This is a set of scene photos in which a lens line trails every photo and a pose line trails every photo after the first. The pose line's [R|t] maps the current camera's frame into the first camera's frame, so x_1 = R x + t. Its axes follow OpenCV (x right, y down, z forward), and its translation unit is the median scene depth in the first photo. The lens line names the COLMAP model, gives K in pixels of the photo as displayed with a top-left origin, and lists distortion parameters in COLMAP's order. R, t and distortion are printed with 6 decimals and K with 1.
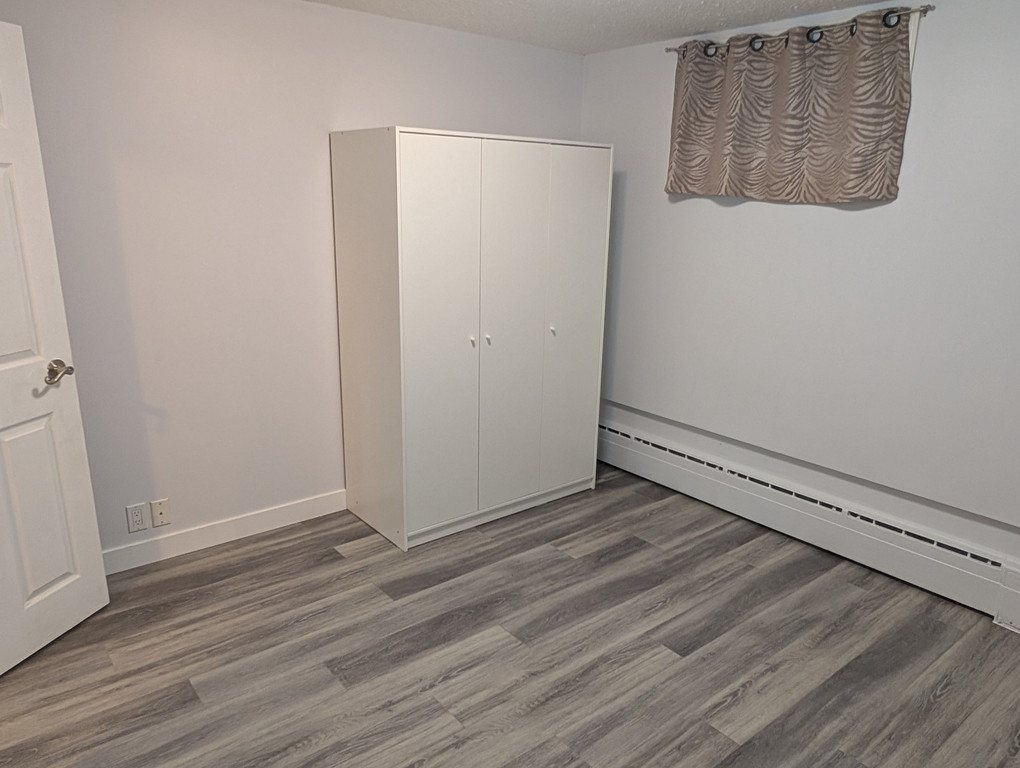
lens RADIAL K [[724.9, 0, 519.0], [0, 724.9, 392.3], [0, 0, 1]] dist [0.004047, -0.005462]
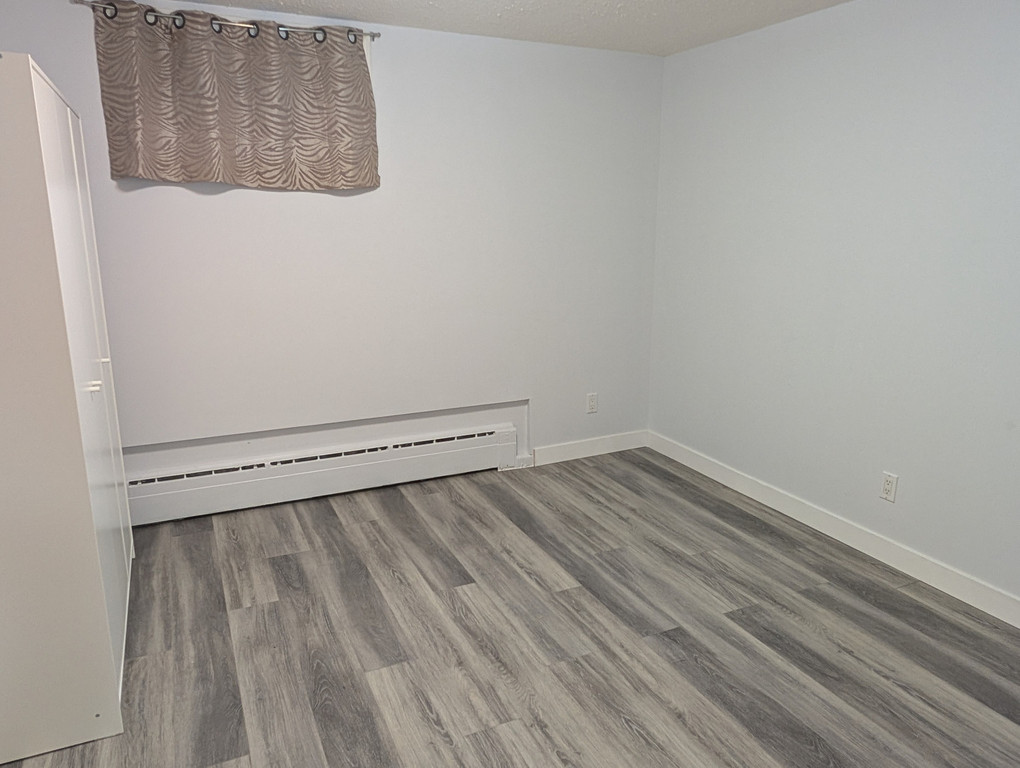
lens RADIAL K [[724.9, 0, 519.0], [0, 724.9, 392.3], [0, 0, 1]] dist [0.004047, -0.005462]
pose [[0.238575, -0.255163, 0.937003, -0.635677], [0.258474, 0.946745, 0.192005, -0.102905], [-0.936095, 0.196383, 0.291822, 0.455301]]
